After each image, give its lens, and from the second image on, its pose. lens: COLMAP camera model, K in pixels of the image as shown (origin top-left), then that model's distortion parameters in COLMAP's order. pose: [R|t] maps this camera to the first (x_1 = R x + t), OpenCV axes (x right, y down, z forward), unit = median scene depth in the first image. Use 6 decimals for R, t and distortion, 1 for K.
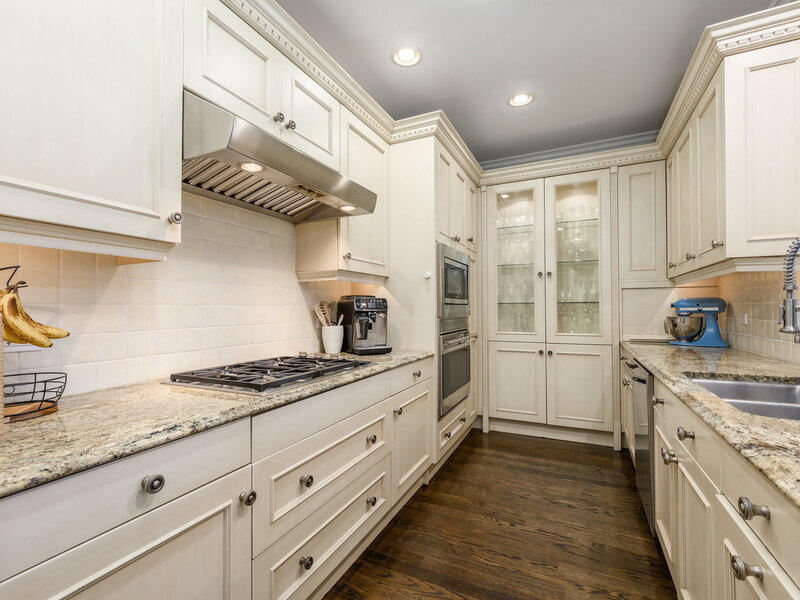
lens RADIAL K [[349.0, 0, 377.3], [0, 349.0, 310.3], [0, 0, 1]] dist [-0.000182, -0.000169]
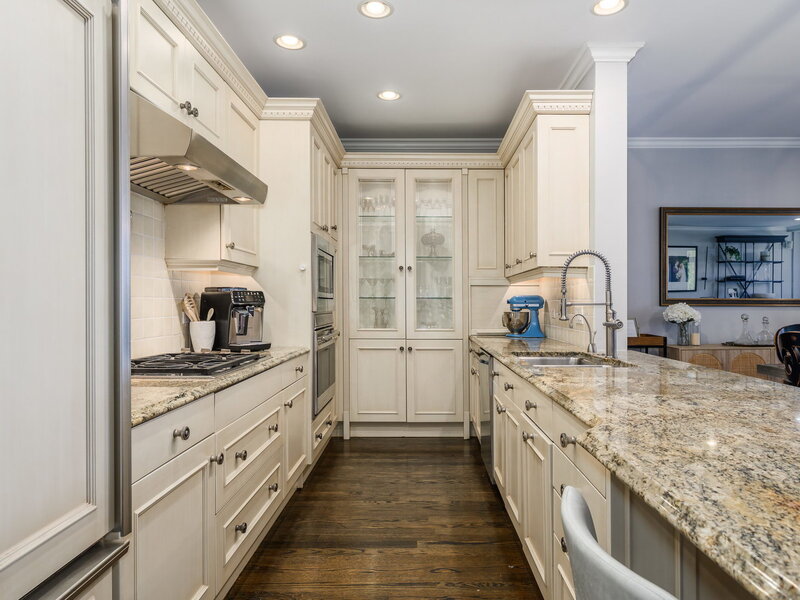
lens RADIAL K [[468.6, 0, 400.4], [0, 468.6, 301.7], [0, 0, 1]] dist [-0.003173, 0.000102]
pose [[0.892958, 0.010268, 0.450023, -0.194603], [-0.006382, 0.999928, -0.010152, 0.003867], [-0.450095, 0.006194, 0.892959, -0.259515]]
